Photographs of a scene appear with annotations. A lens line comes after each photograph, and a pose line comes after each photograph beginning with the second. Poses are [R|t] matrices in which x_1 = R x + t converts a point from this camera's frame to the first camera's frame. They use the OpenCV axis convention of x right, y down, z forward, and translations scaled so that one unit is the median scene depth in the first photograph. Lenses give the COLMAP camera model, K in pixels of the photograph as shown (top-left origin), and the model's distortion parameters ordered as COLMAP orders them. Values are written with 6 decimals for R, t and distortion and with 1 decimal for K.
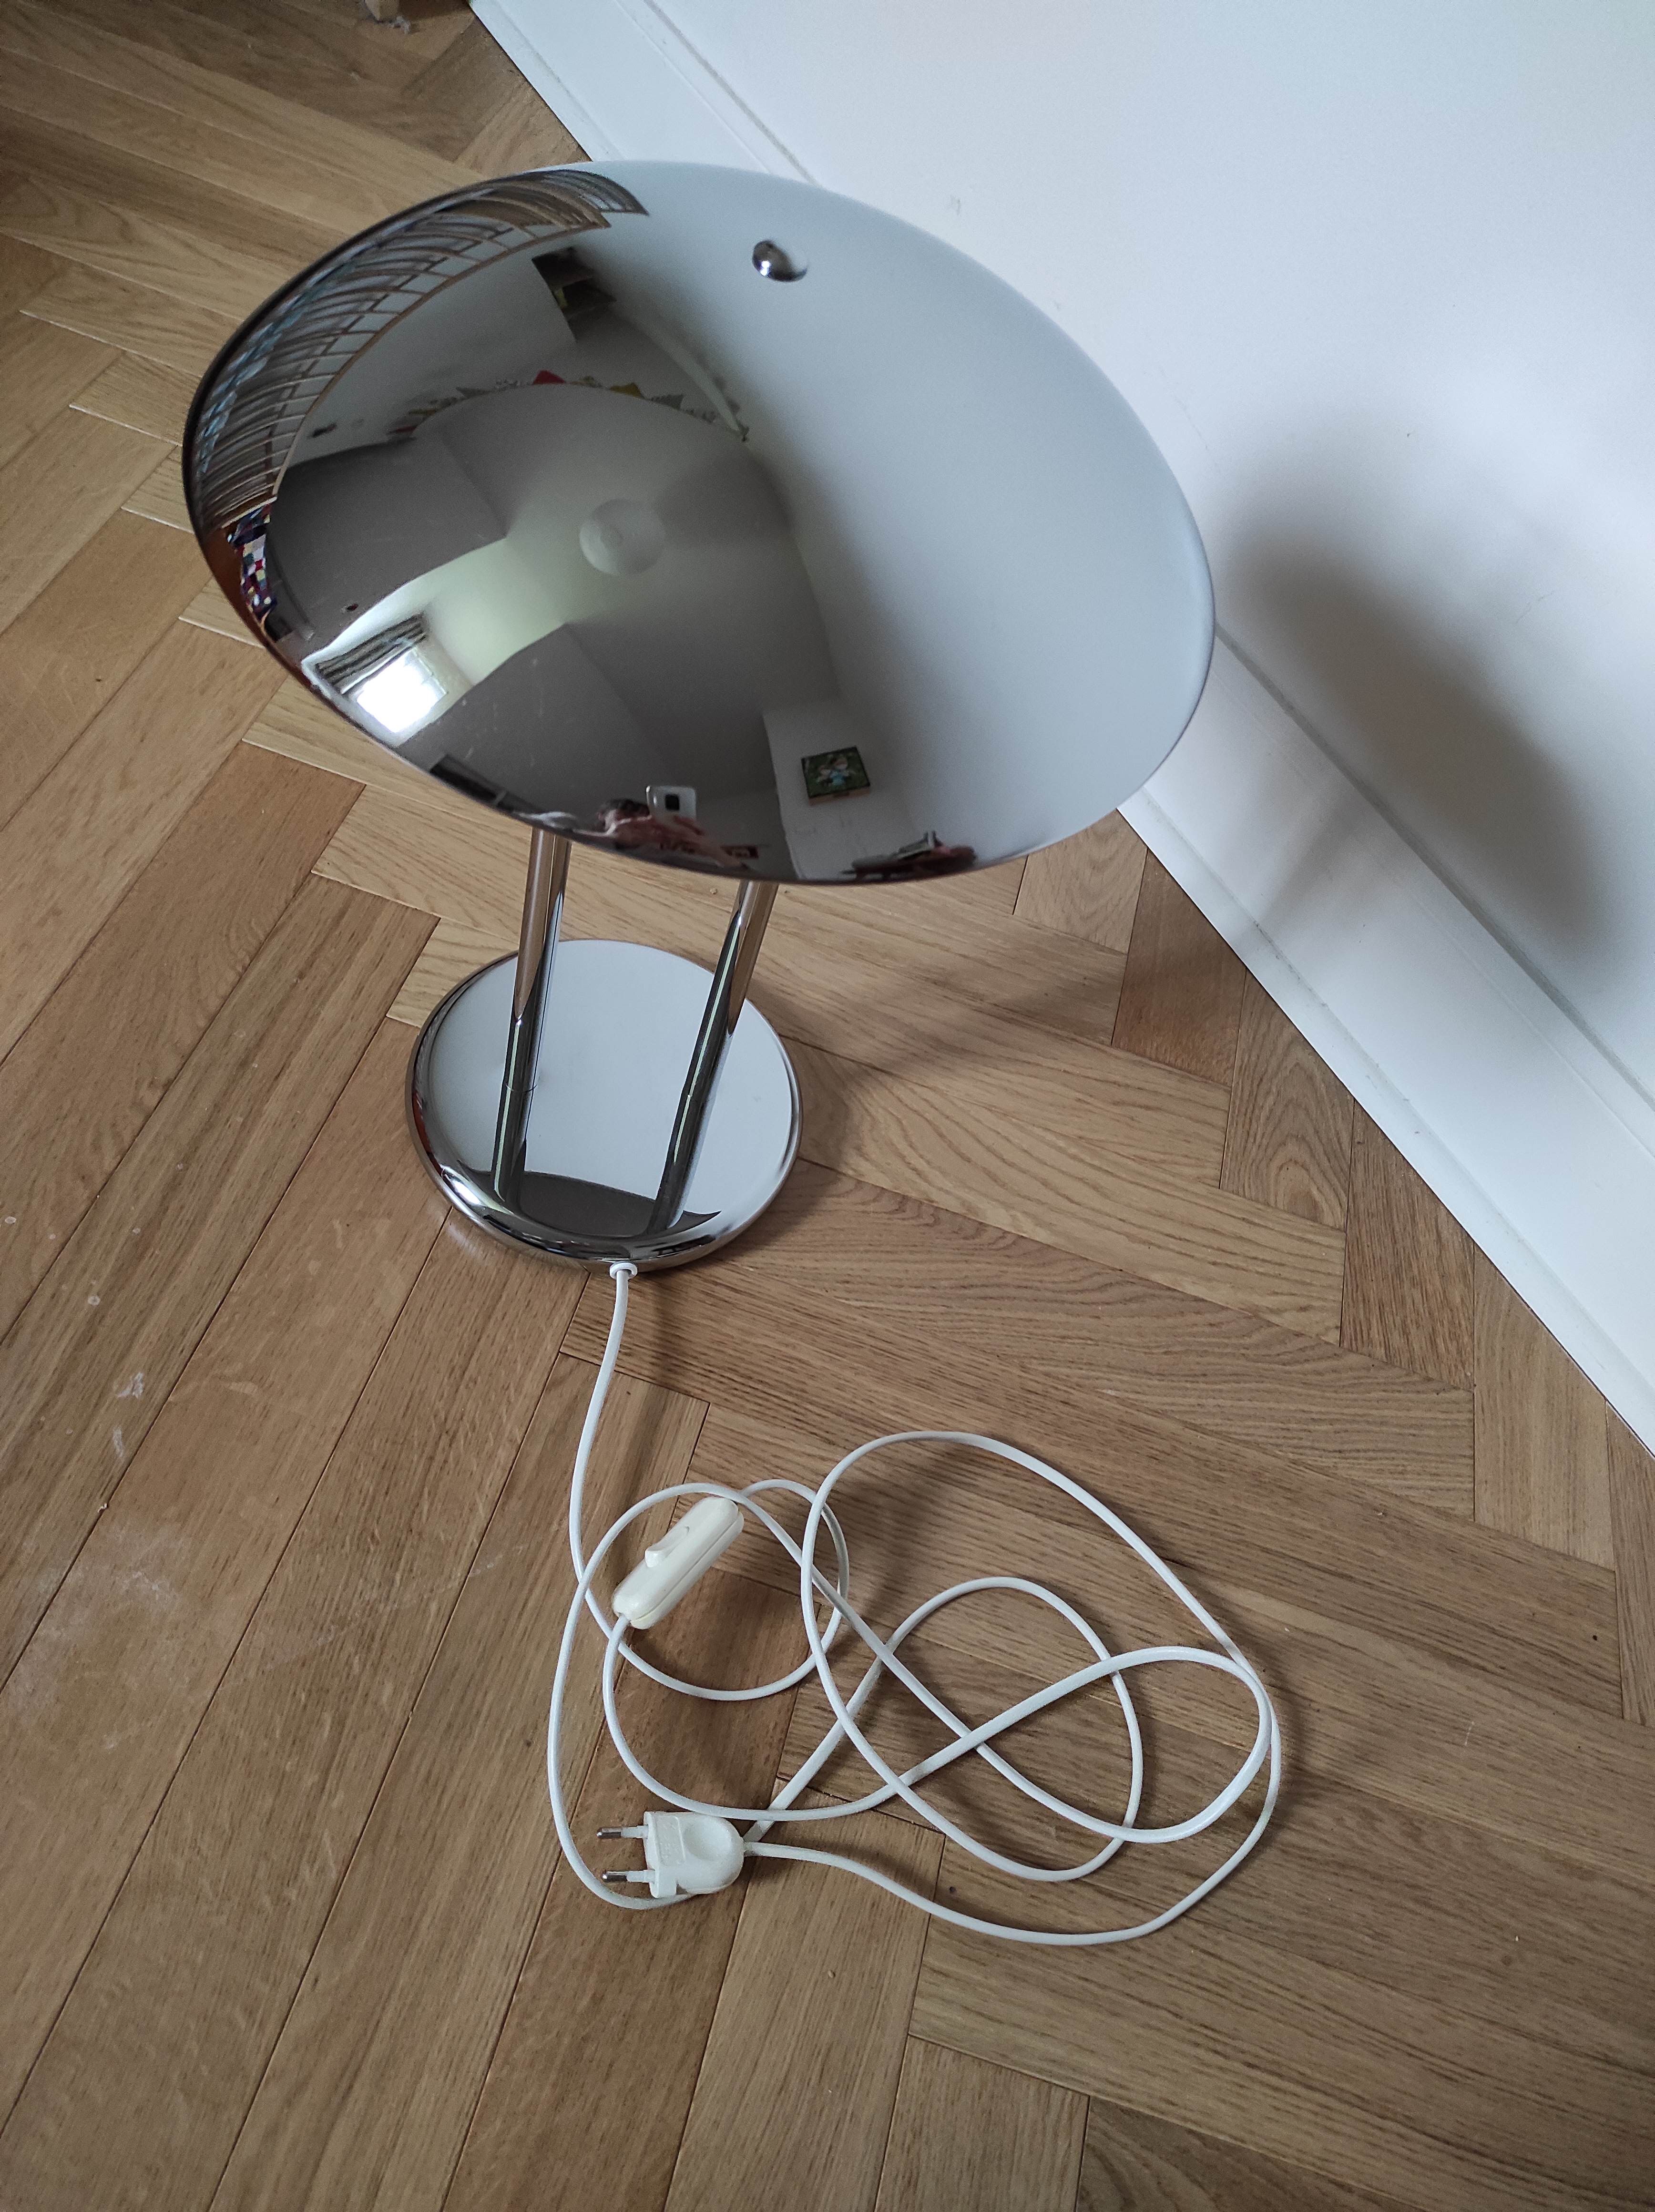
lens RADIAL K [[1643.2, 0, 814.7], [0, 1643.2, 1107.4], [0, 0, 1]] dist [0.044989, -0.005195]
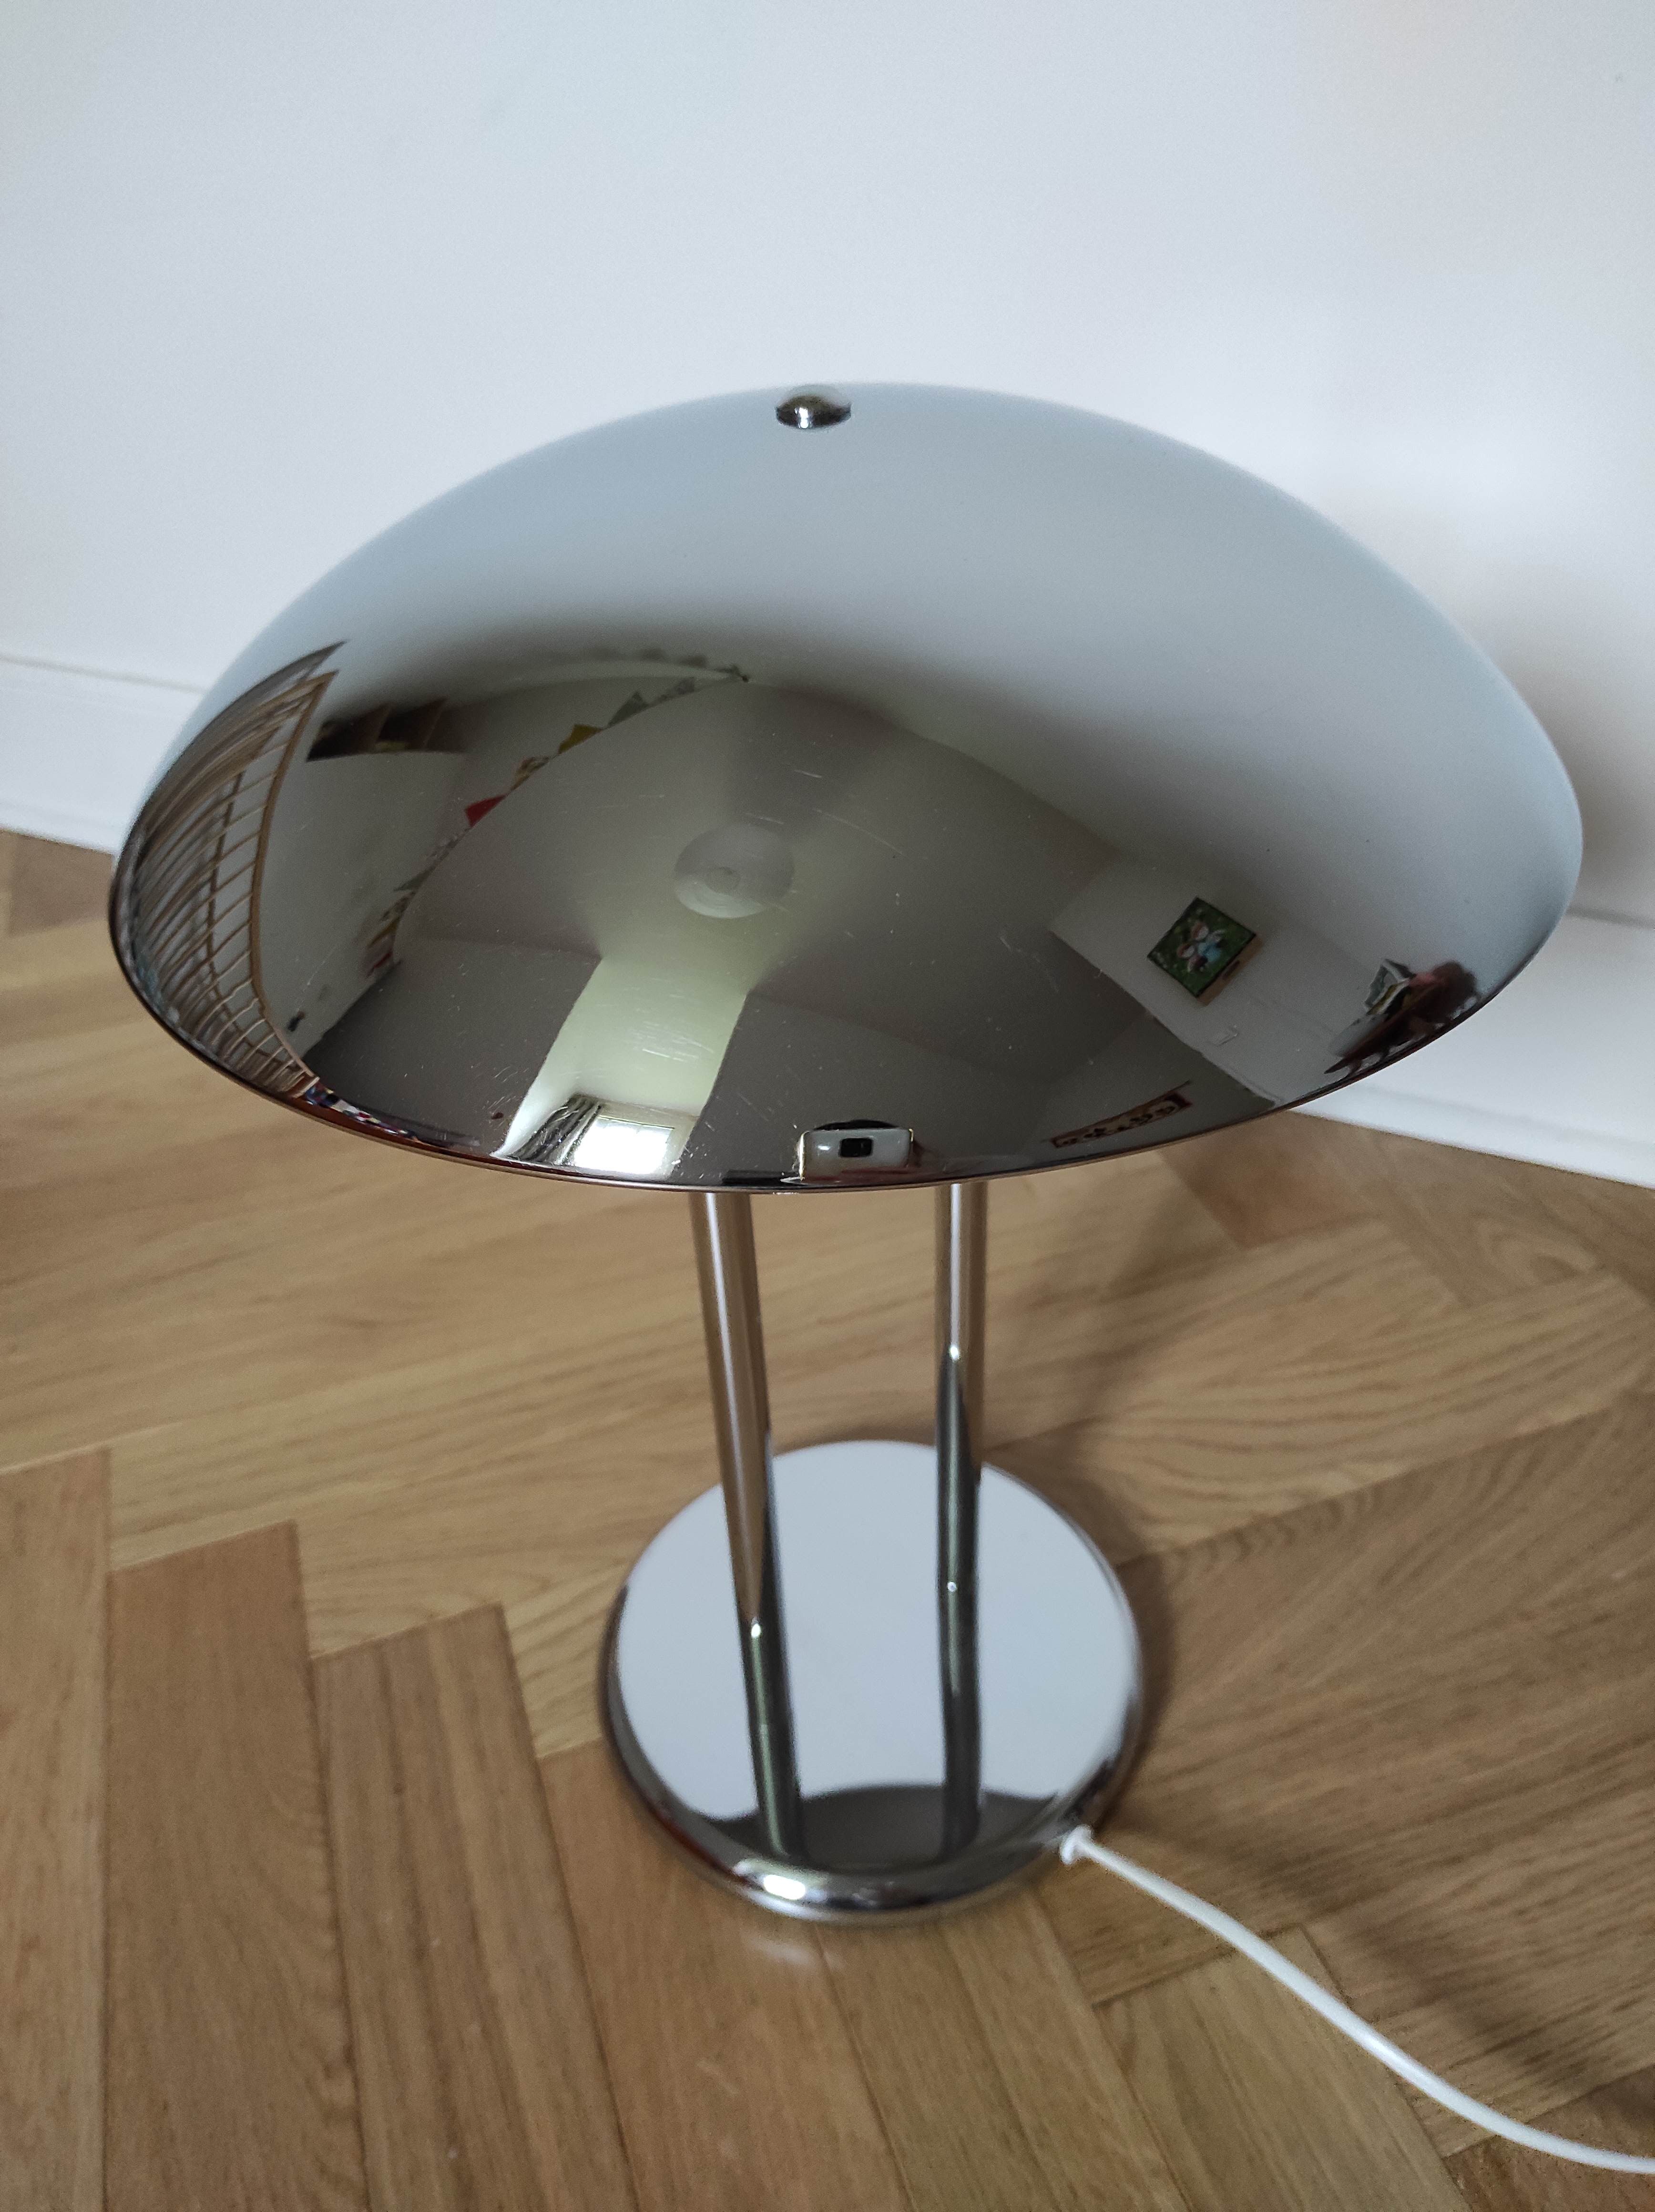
lens RADIAL K [[1696.8, 0, 796.0], [0, 1696.8, 1118.3], [0, 0, 1]] dist [0.024829, -0.026161]
pose [[0.798693, -0.528996, 0.286796, -0.237103], [0.588171, 0.786948, -0.186459, -0.070746], [-0.127058, 0.317609, 0.939671, 0.228999]]
